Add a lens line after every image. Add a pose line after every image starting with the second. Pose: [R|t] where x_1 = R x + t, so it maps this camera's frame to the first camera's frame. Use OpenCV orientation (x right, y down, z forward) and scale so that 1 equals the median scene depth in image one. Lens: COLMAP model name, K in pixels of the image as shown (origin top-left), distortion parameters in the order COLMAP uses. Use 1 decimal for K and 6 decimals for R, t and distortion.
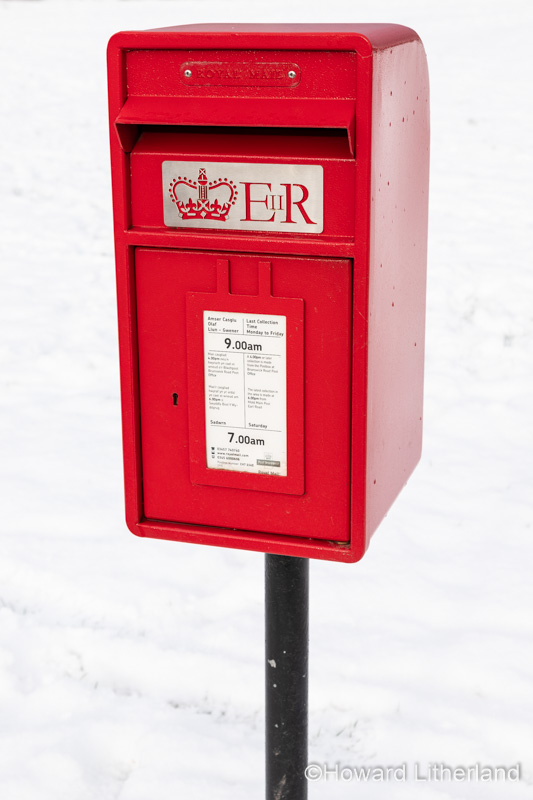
lens RADIAL K [[1412.2, 0, 266.6], [0, 1412.2, 399.4], [0, 0, 1]] dist [0.027563, 0.000000]
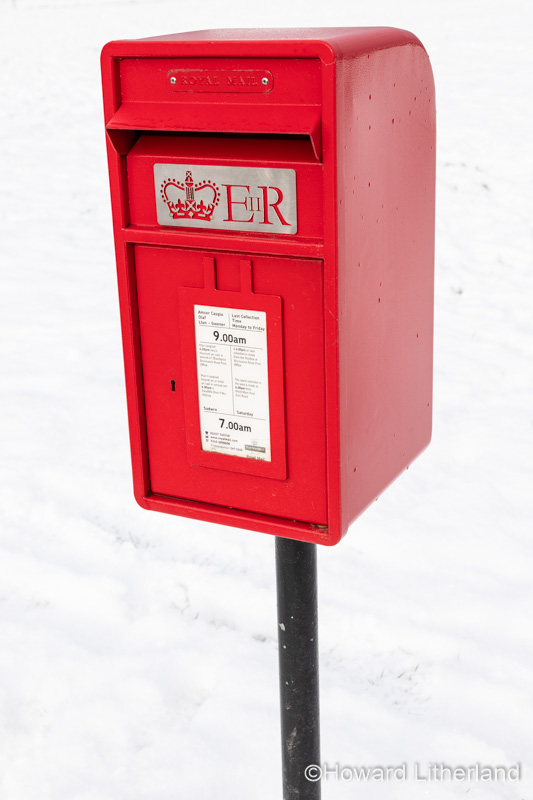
lens RADIAL K [[1221.0, 0, 266.5], [0, 1221.0, 400.7], [0, 0, 1]] dist [0.027450, 0.000000]
pose [[0.987109, 0.030959, -0.157025, 0.155649], [-0.023347, 0.998472, 0.050094, -0.037883], [0.158336, -0.045782, 0.986323, 0.097149]]
